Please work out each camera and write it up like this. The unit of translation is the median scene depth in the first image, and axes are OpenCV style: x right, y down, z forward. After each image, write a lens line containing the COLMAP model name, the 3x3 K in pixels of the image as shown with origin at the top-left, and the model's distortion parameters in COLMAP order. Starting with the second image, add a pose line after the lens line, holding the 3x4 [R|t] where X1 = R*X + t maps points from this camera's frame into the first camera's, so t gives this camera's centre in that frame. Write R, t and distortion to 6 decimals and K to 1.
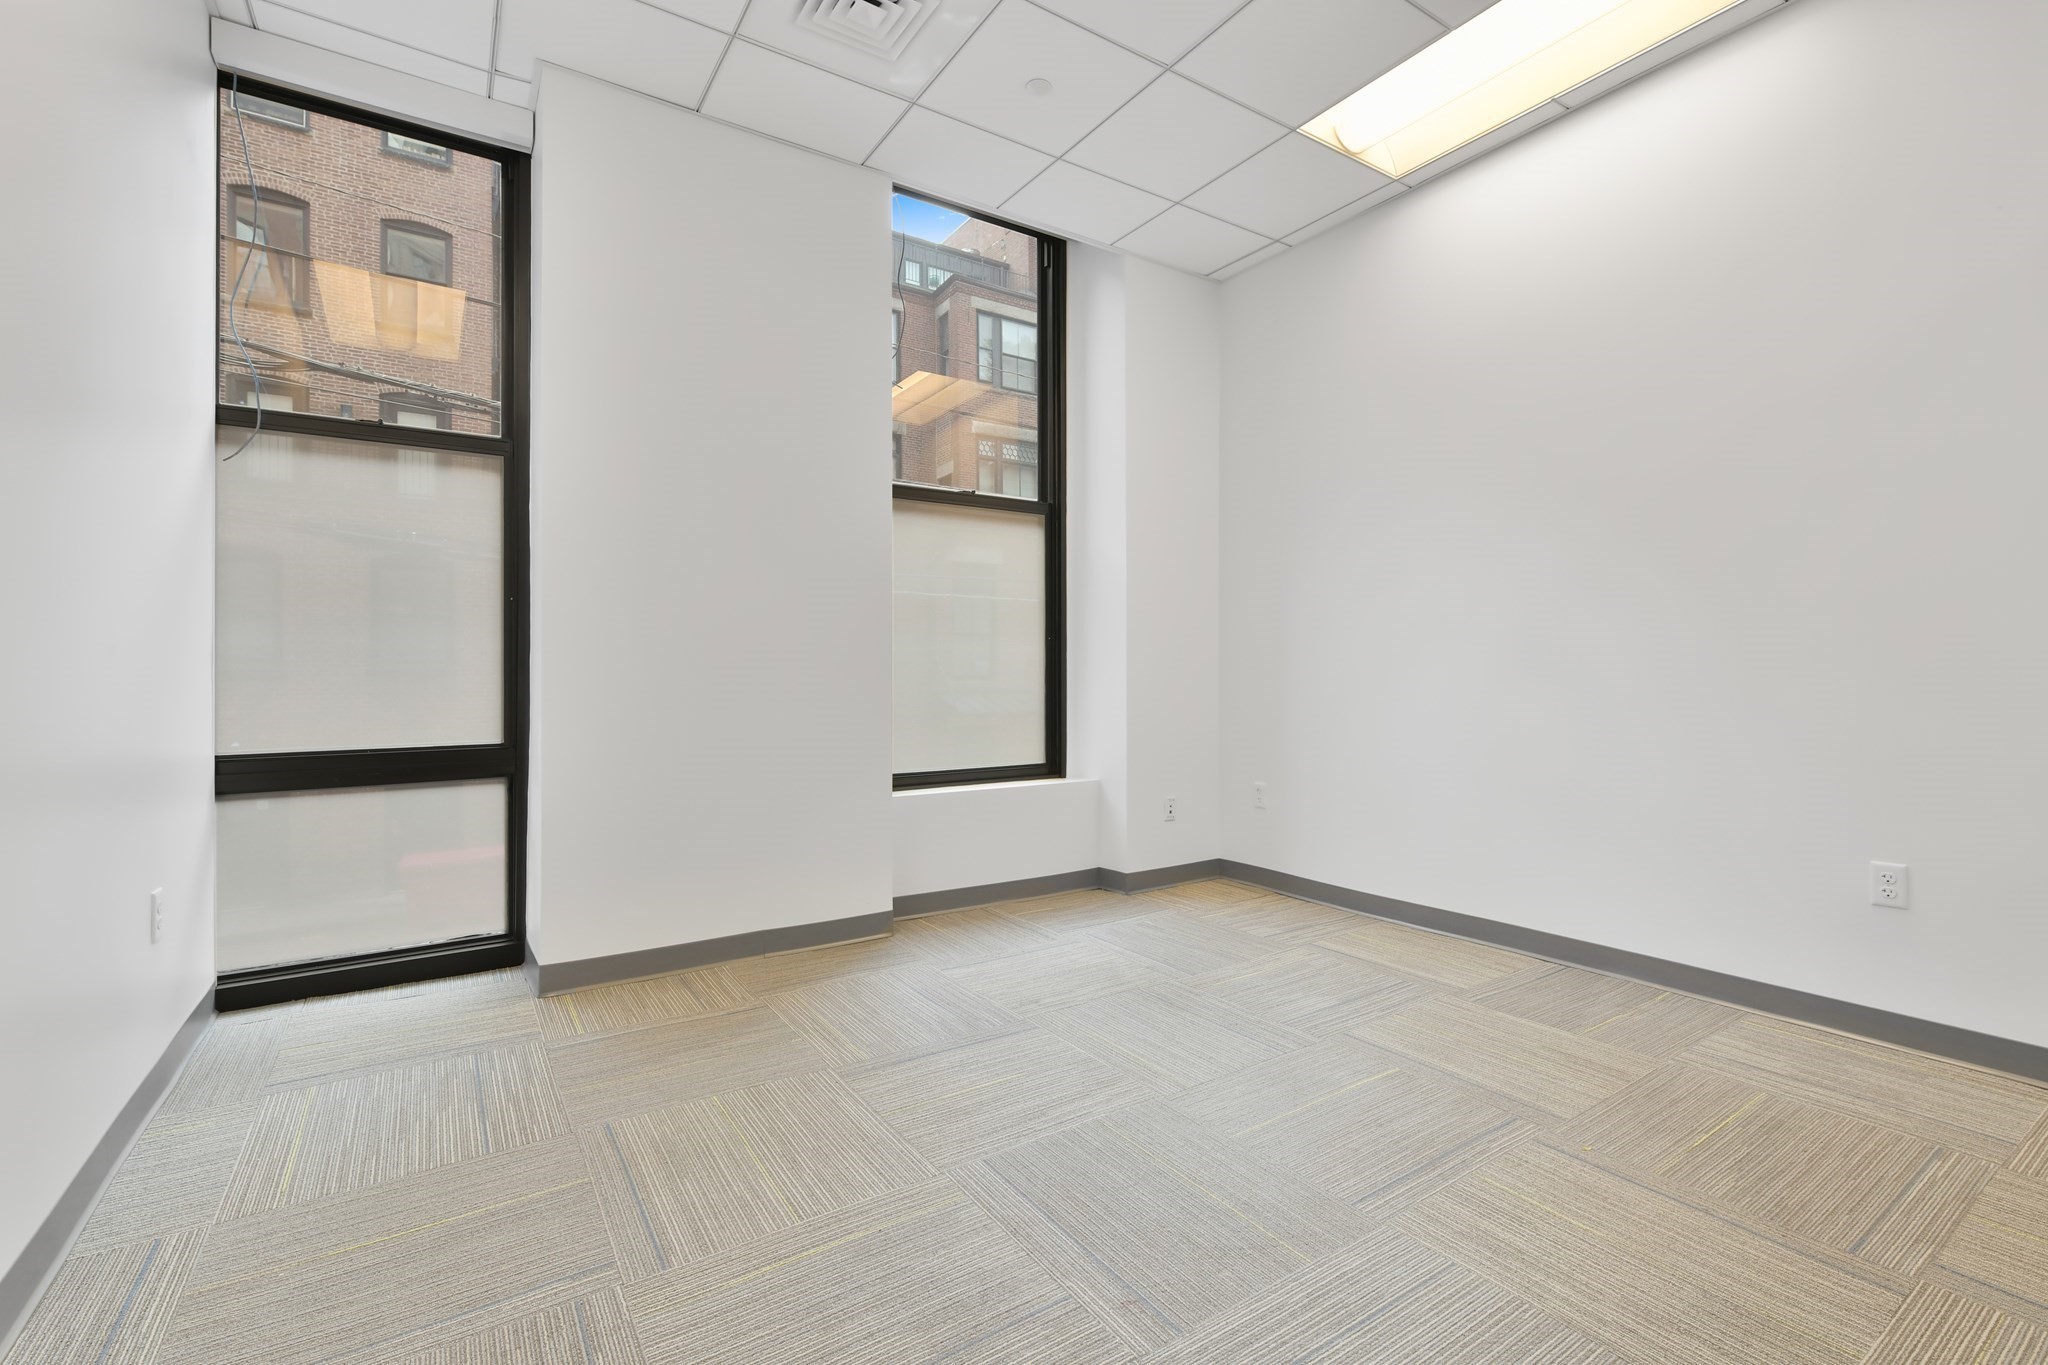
lens RADIAL K [[904.7, 0, 1028.7], [0, 904.7, 665.3], [0, 0, 1]] dist [0.000927, 0.000004]
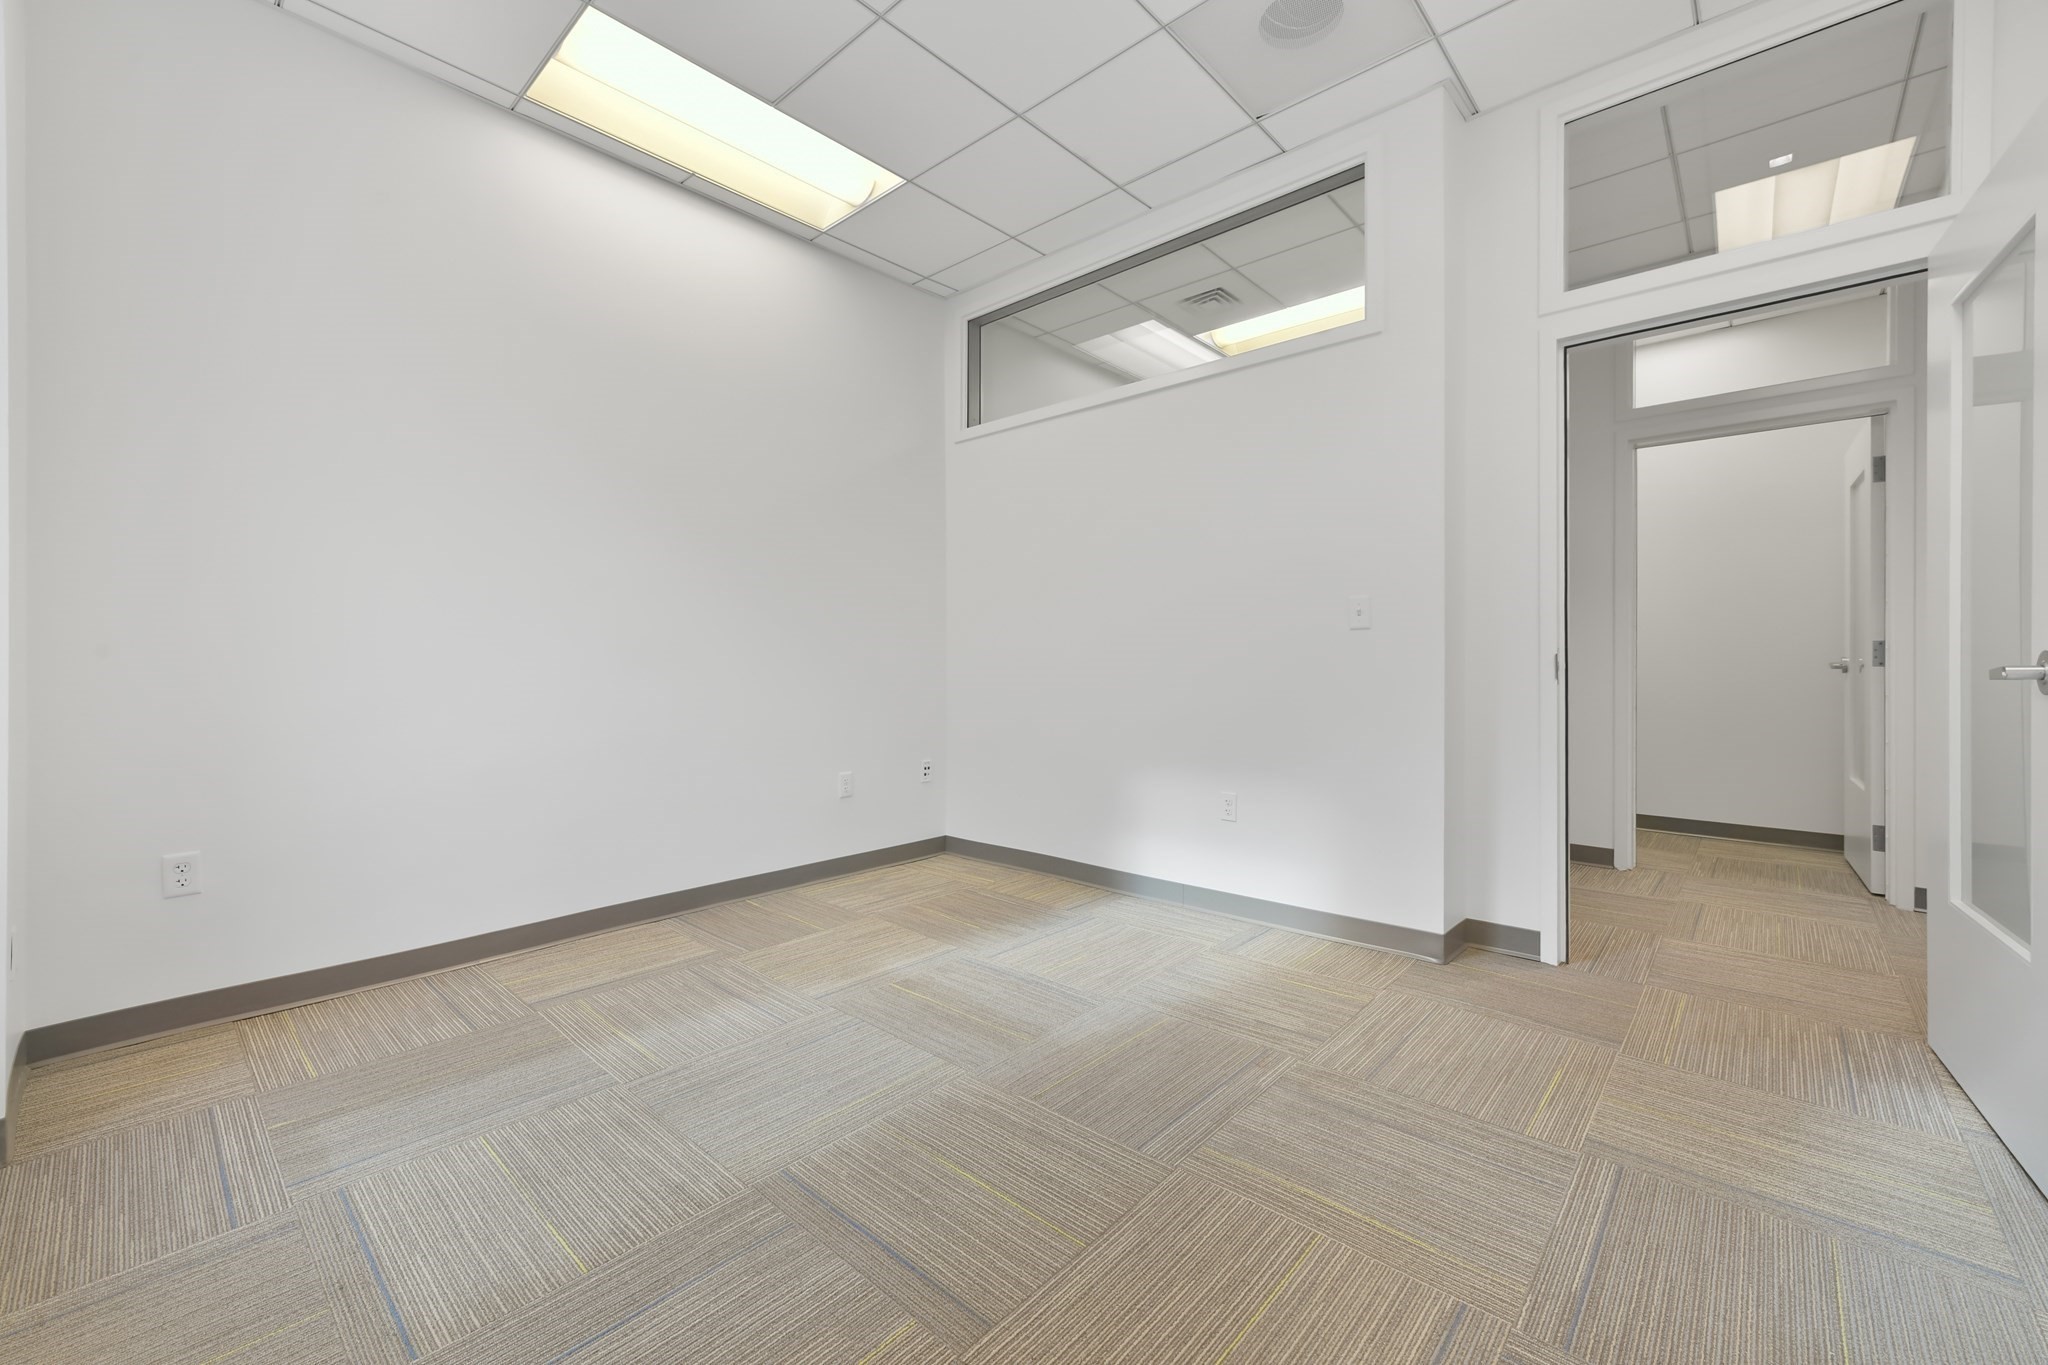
lens RADIAL K [[830.1, 0, 1034.4], [0, 830.1, 669.1], [0, 0, 1]] dist [-0.000541, 0.000220]
pose [[-0.247674, -0.004169, 0.968834, -0.618972], [-0.003861, 0.999987, 0.003317, 0.008580], [-0.968836, -0.002919, -0.247687, 0.911452]]
